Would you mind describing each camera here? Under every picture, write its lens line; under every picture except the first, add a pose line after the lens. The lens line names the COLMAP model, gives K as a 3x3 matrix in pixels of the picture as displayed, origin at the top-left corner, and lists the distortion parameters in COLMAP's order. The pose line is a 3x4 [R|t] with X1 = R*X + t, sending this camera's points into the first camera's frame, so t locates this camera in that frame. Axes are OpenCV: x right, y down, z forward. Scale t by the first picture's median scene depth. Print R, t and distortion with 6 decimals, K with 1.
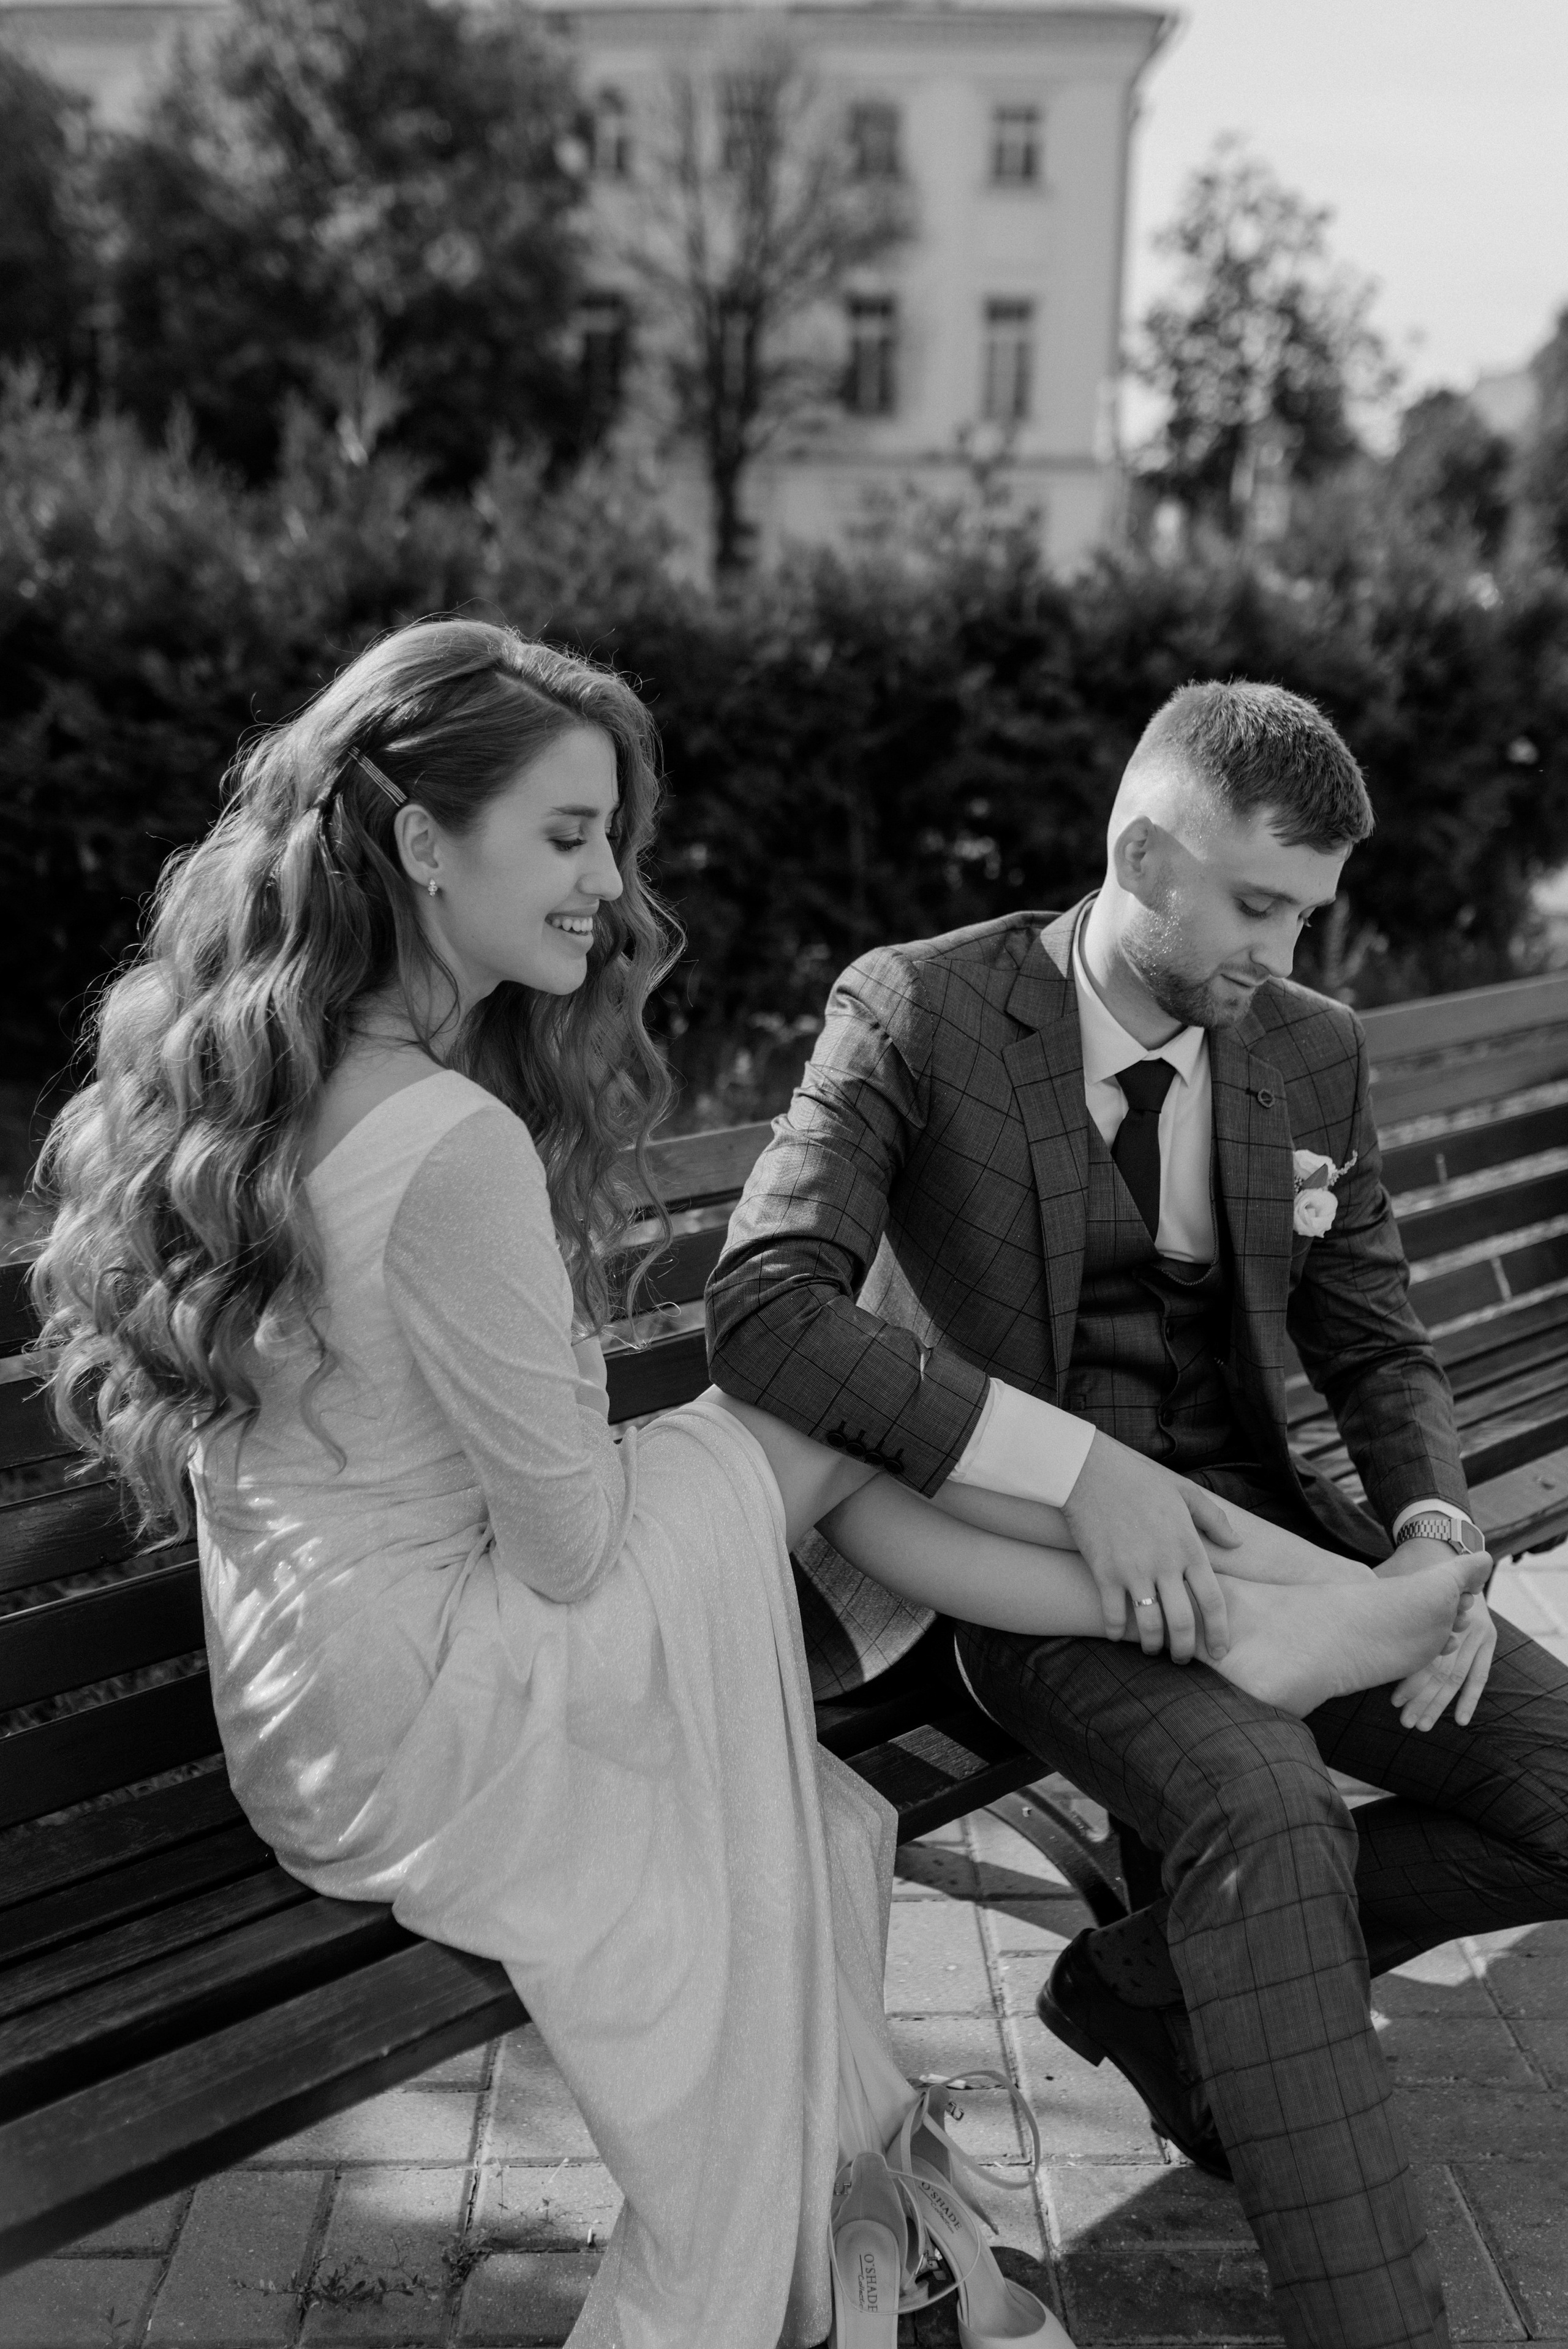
lens RADIAL K [[2791.8, 0, 784.0], [0, 2791.8, 1174.5], [0, 0, 1]] dist [0.012399, 0.019420]
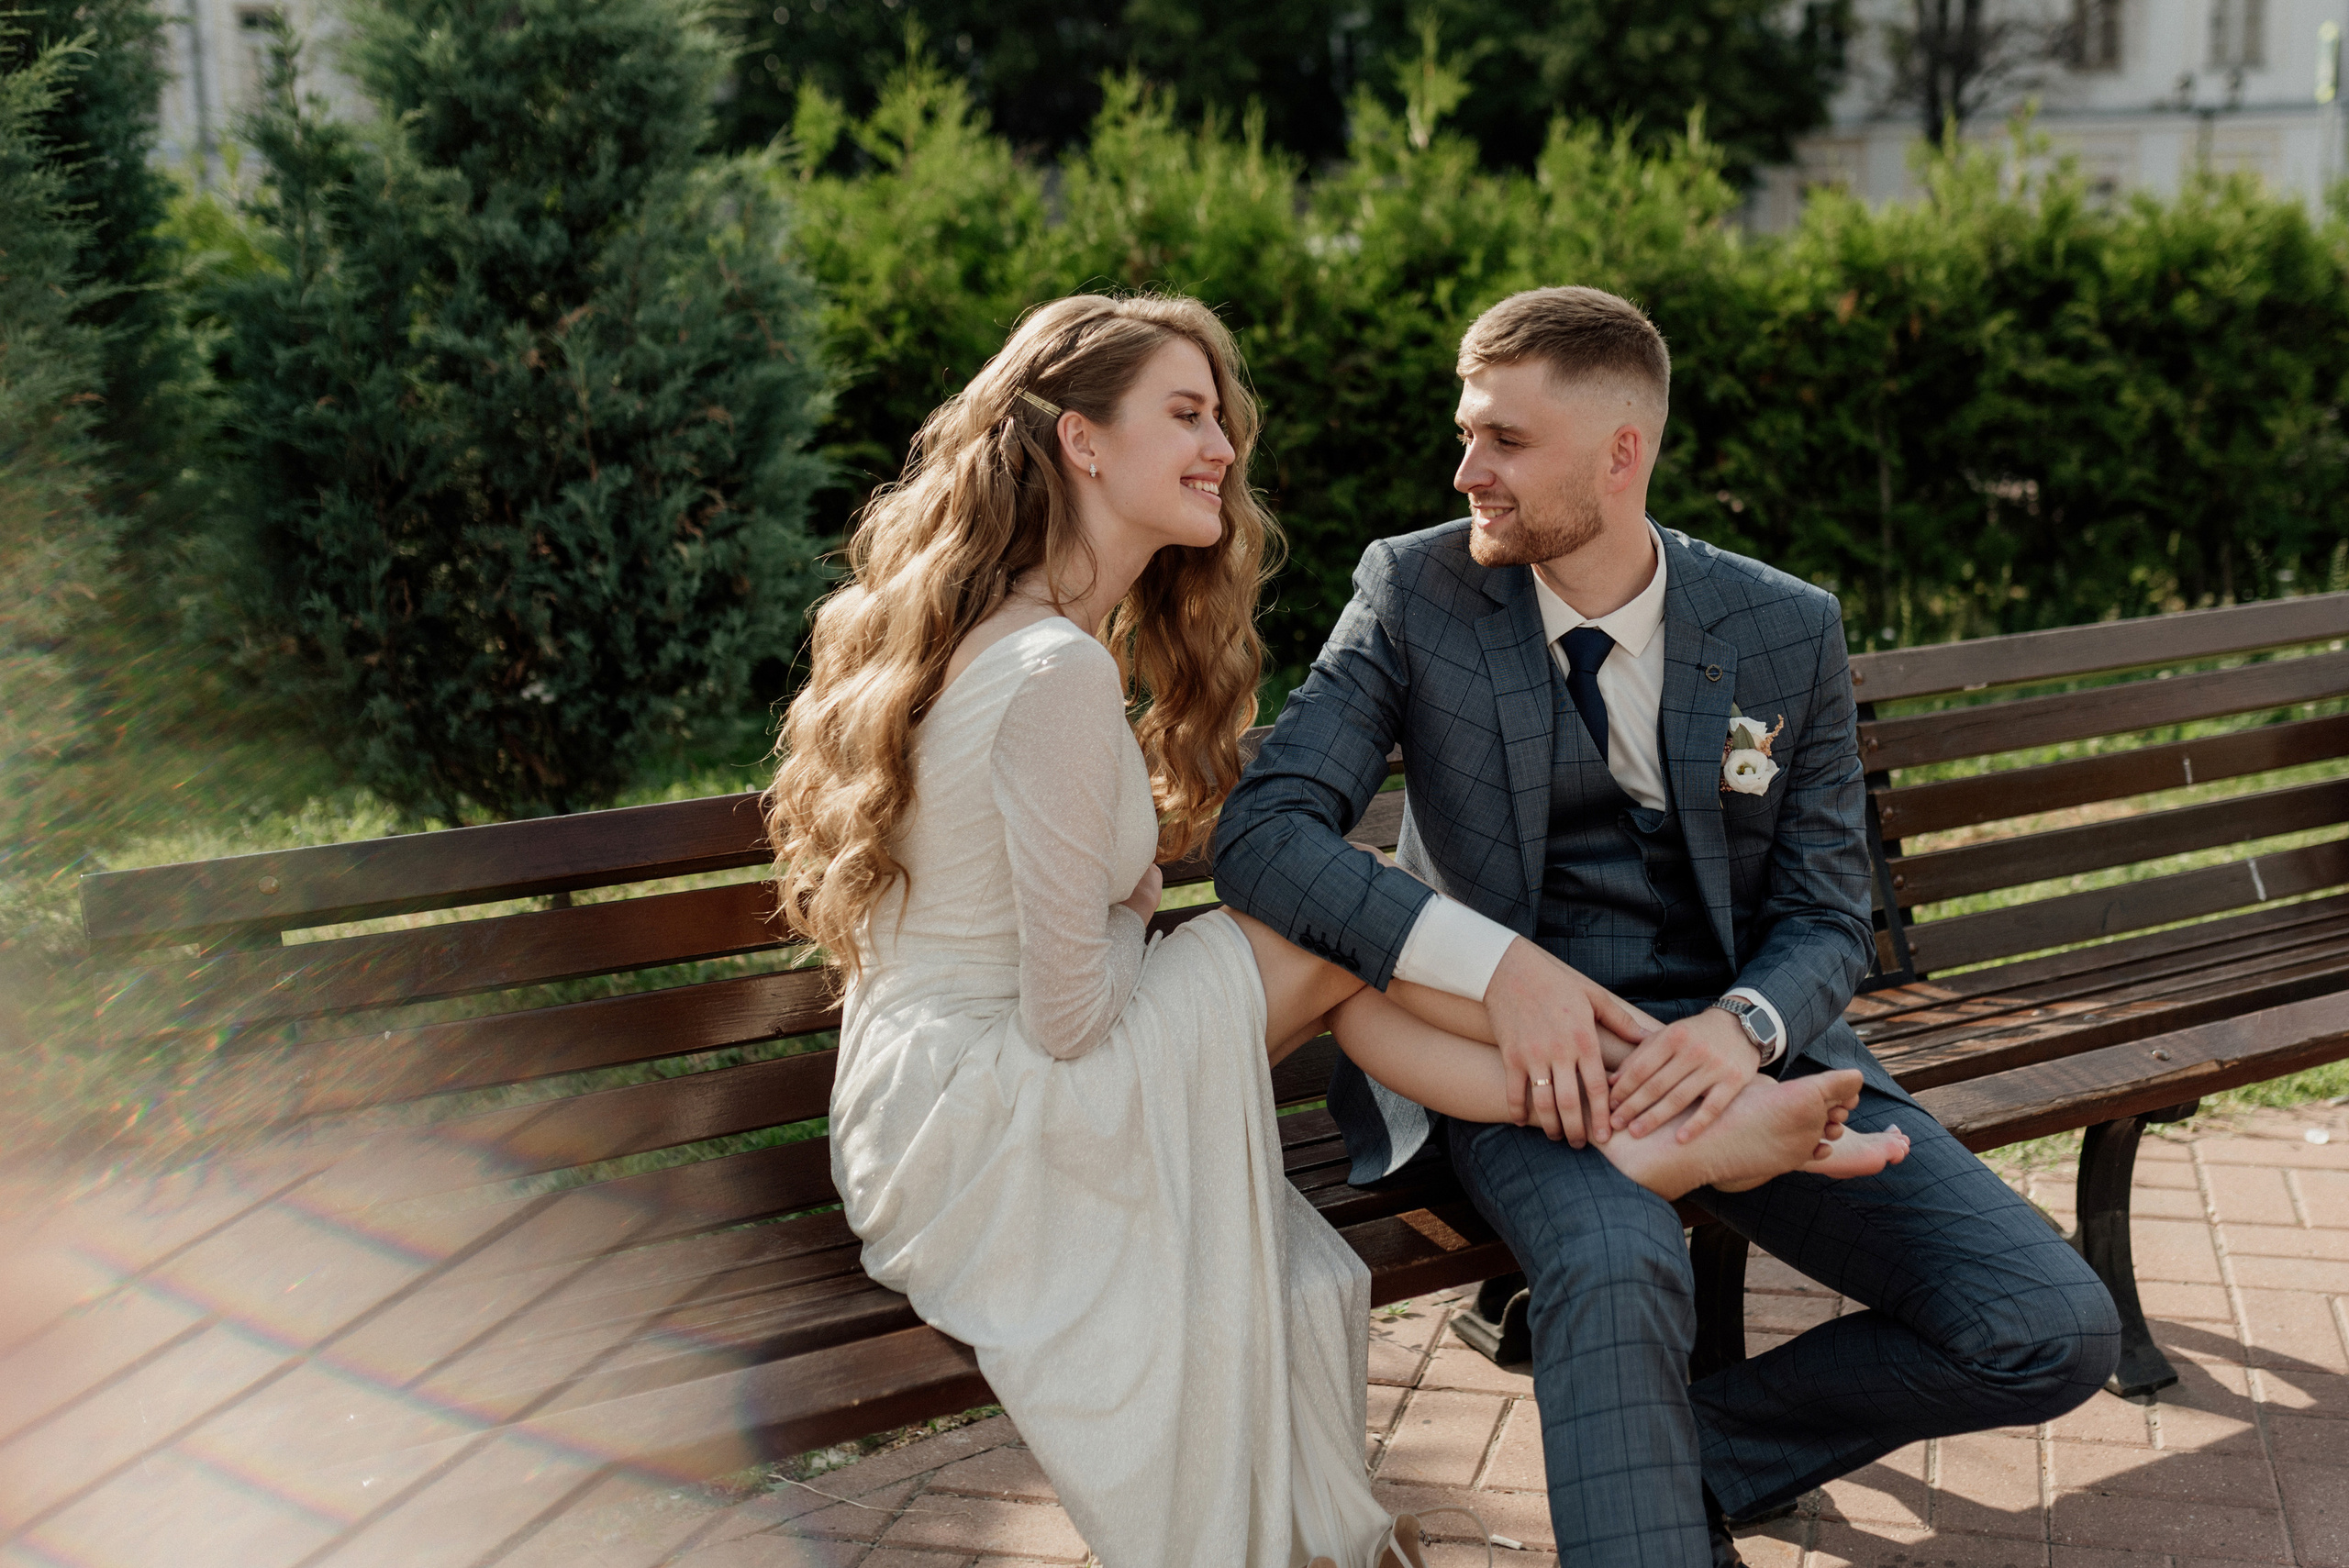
lens RADIAL K [[2792.1, 0, 1309.1], [0, 2792.1, 690.7], [0, 0, 1]] dist [0.012399, 0.019420]
pose [[0.955397, 0.008351, -0.295207, 0.130839], [-0.024593, 0.998378, -0.051352, 0.016945], [0.294299, 0.056321, 0.954052, -0.050209]]
